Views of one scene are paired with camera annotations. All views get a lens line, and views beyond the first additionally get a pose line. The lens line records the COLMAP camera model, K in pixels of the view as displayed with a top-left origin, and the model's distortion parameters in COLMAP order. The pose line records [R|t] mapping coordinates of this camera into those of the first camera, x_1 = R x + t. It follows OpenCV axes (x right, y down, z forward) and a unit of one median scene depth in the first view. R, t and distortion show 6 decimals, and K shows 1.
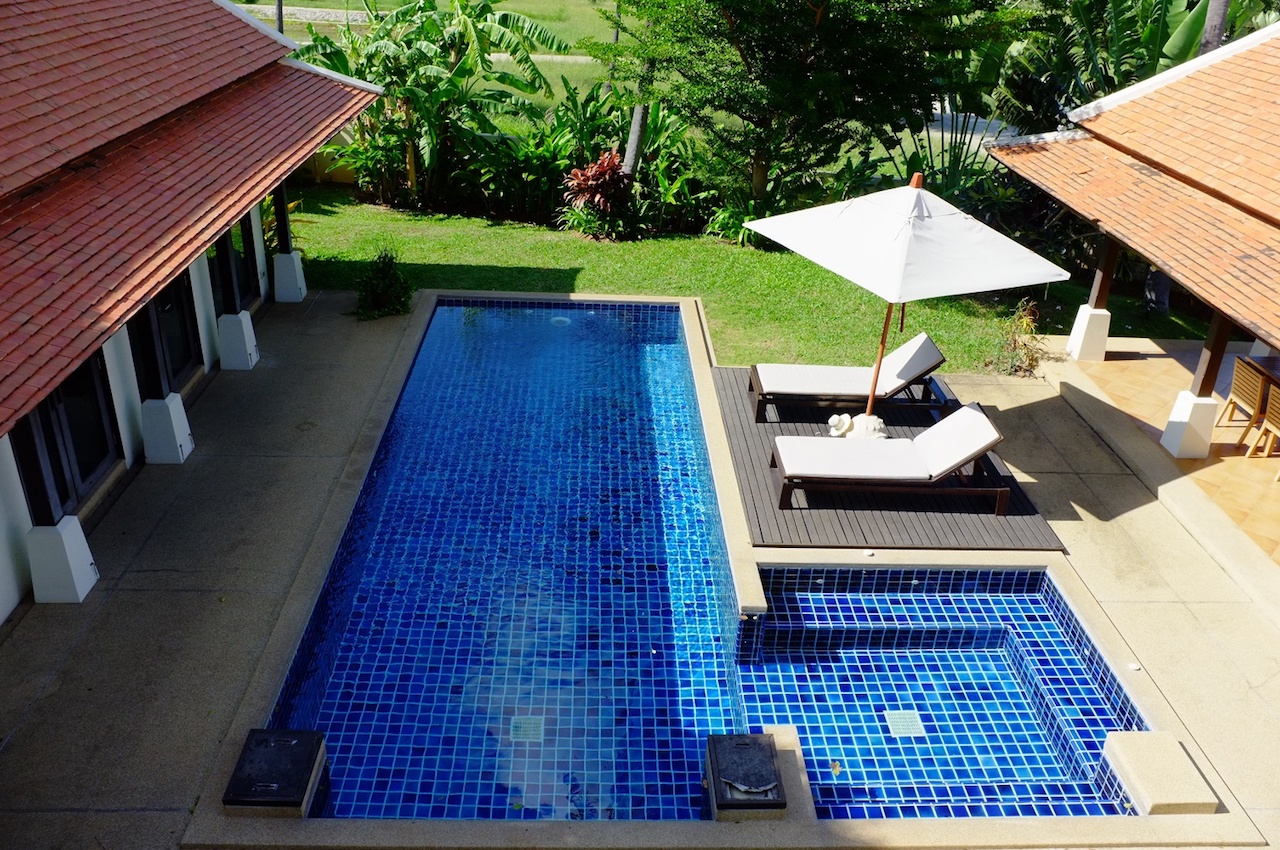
lens RADIAL K [[1025.8, 0, 640.0], [0, 1025.8, 425.0], [0, 0, 1]] dist [-0.064041, 0.062196]
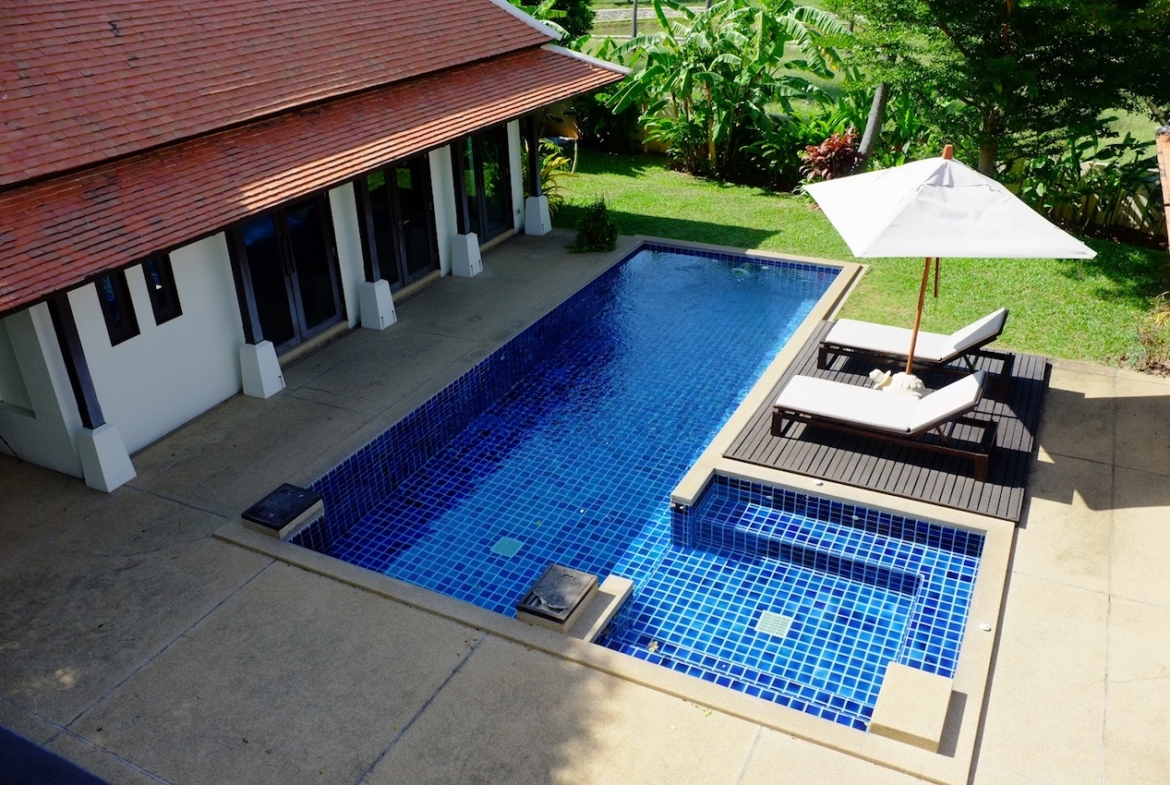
lens RADIAL K [[934.6, 0, 585.0], [0, 934.6, 392.5], [0, 0, 1]] dist [-0.032677, 0.006025]
pose [[0.870261, 0.161172, -0.465478, 0.426506], [-0.160911, 0.986133, 0.040607, 0.026785], [0.465568, 0.039562, 0.884127, -0.014315]]
